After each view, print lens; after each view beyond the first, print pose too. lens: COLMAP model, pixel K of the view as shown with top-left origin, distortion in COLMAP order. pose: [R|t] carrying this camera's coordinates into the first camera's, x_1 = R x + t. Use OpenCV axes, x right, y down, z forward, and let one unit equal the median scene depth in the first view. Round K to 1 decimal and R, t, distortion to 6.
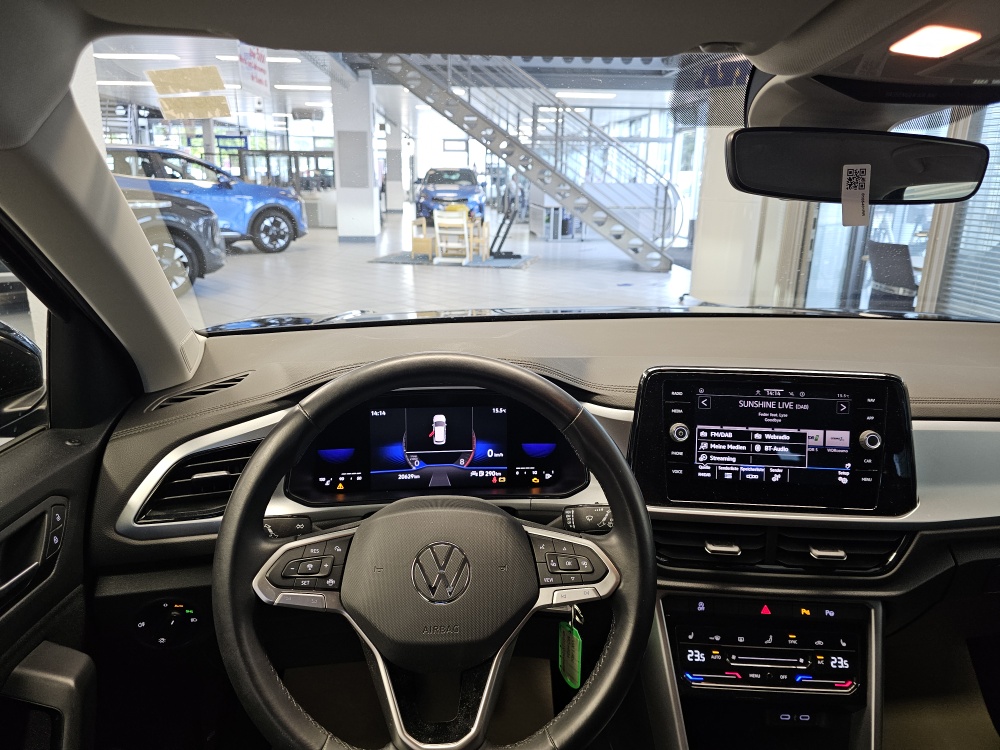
lens RADIAL K [[668.8, 0, 495.3], [0, 668.8, 360.9], [0, 0, 1]] dist [0.054875, -0.071259]
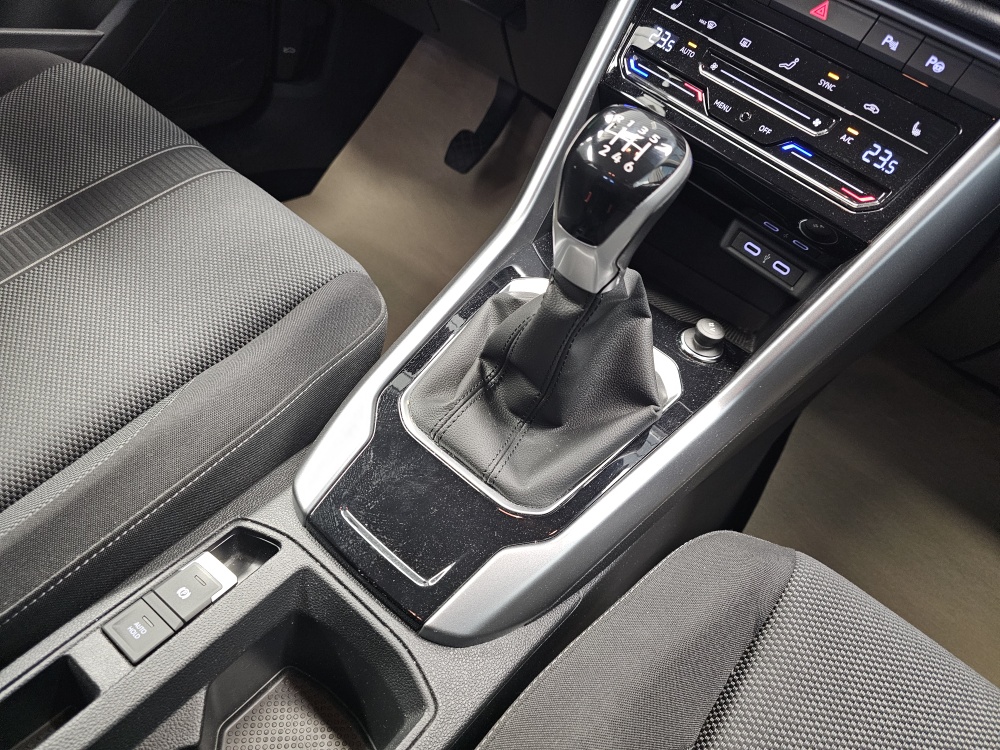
lens RADIAL K [[684.0, 0, 494.1], [0, 684.0, 363.2], [0, 0, 1]] dist [0.011215, -0.027048]
pose [[0.698490, 0.589989, -0.405000, 0.594528], [-0.402932, 0.791950, 0.458760, 0.443428], [0.591403, -0.157251, 0.790895, 0.405884]]
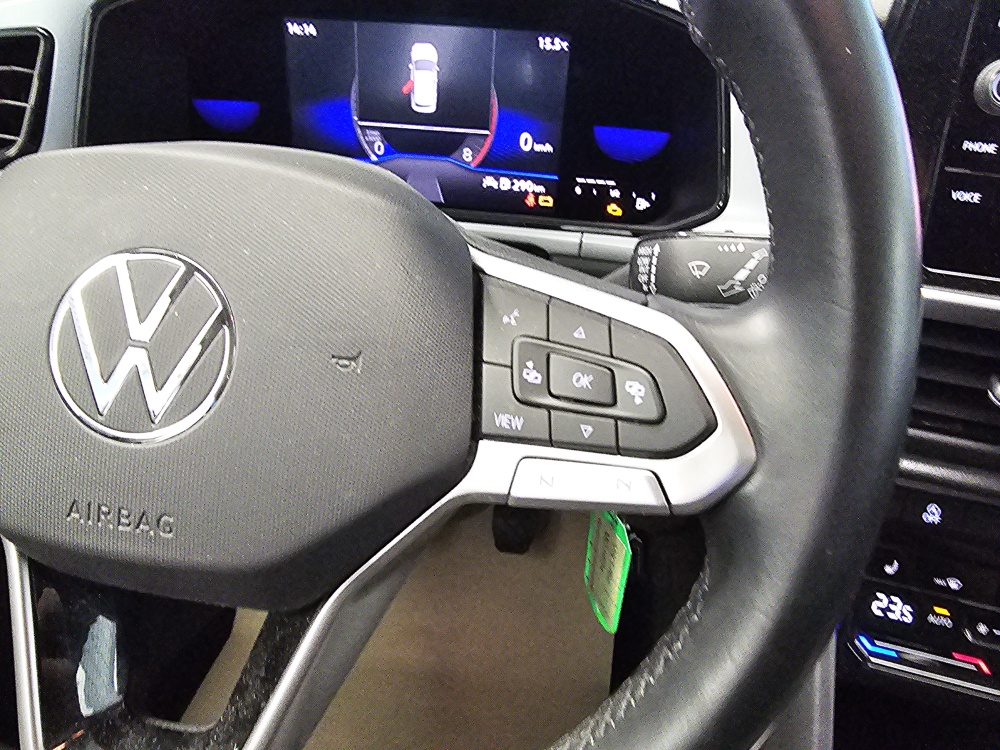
lens RADIAL K [[675.8, 0, 496.7], [0, 675.8, 362.5], [0, 0, 1]] dist [0.000932, -0.000274]
pose [[0.970571, 0.146257, -0.191312, 0.098624], [-0.083140, 0.949102, 0.303798, 0.159729], [0.226007, -0.278952, 0.933331, 0.552887]]
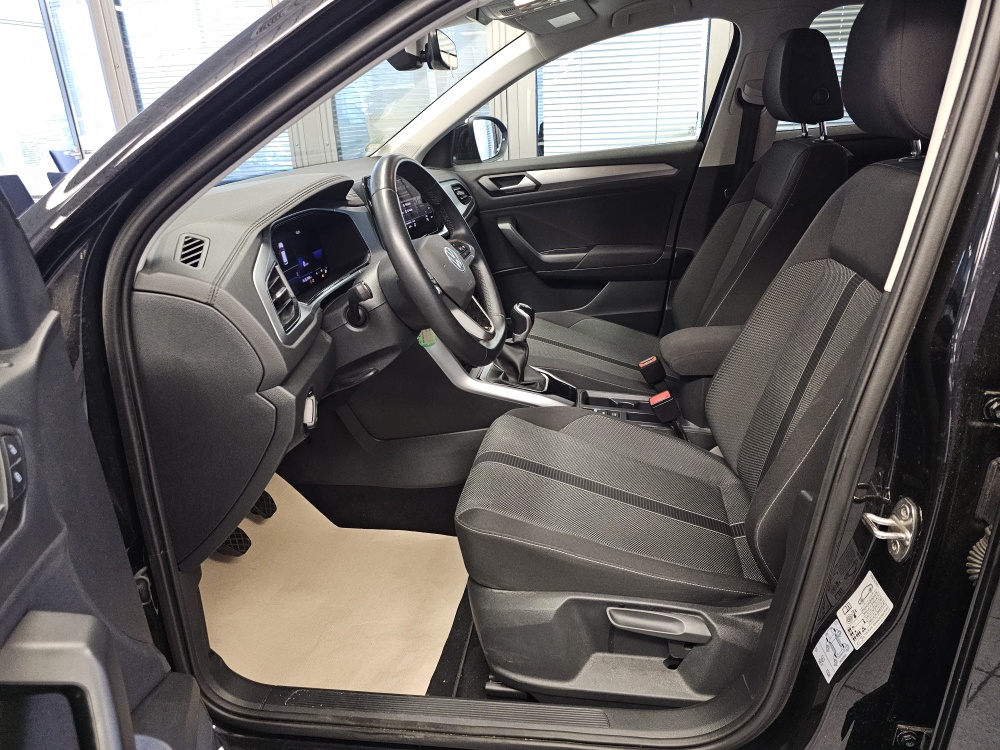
lens RADIAL K [[675.9, 0, 499.9], [0, 675.9, 369.4], [0, 0, 1]] dist [0.039567, -0.040973]
pose [[0.232908, -0.374517, 0.897492, -1.424643], [0.304547, 0.904541, 0.298425, 0.042910], [-0.923583, 0.203823, 0.324733, 0.226759]]
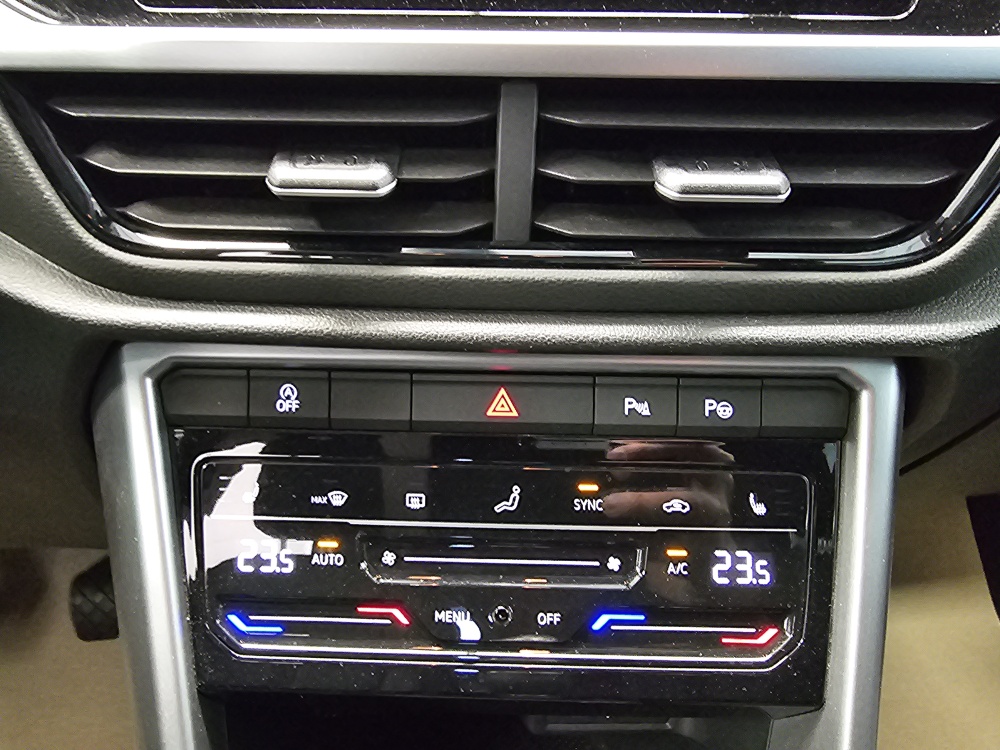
lens RADIAL K [[672.9, 0, 439.6], [0, 672.9, 362.2], [0, 0, 1]] dist [0.000481, 0.002639]
pose [[0.999735, -0.018258, 0.014032, 0.369946], [0.015643, 0.985662, 0.168005, 0.301902], [-0.016899, -0.167741, 0.985686, 0.716749]]
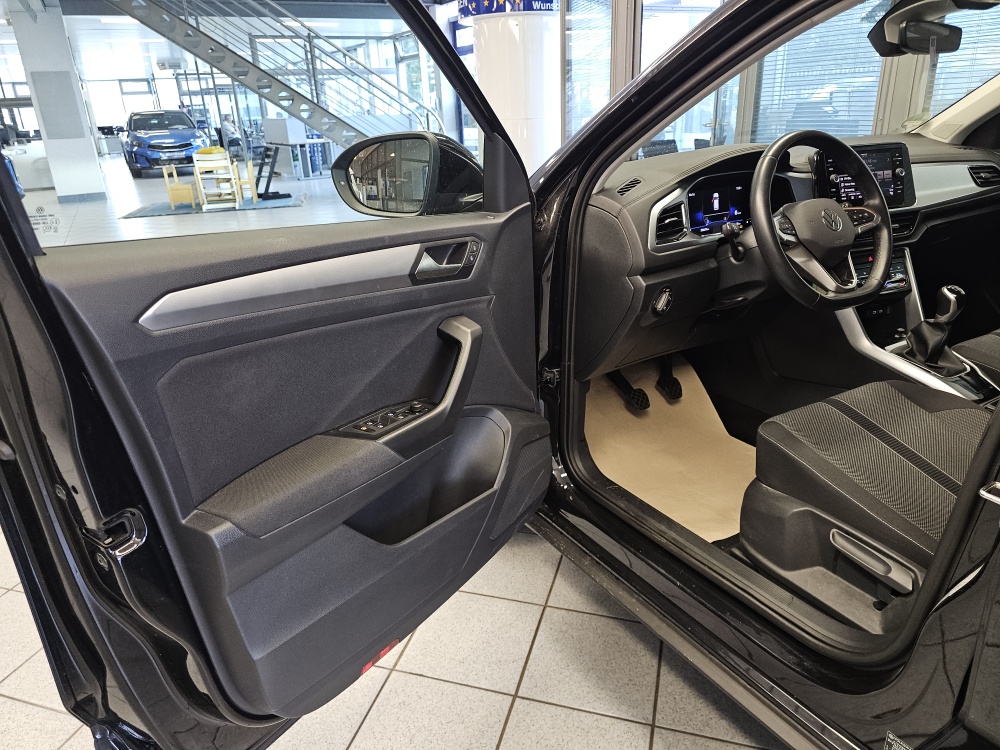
lens RADIAL K [[675.9, 0, 499.9], [0, 675.9, 369.4], [0, 0, 1]] dist [0.039567, -0.040973]
pose [[0.902015, -0.203968, 0.380482, -1.564821], [0.168210, 0.977746, 0.125370, 0.242238], [-0.397587, -0.049085, 0.916251, -0.539175]]
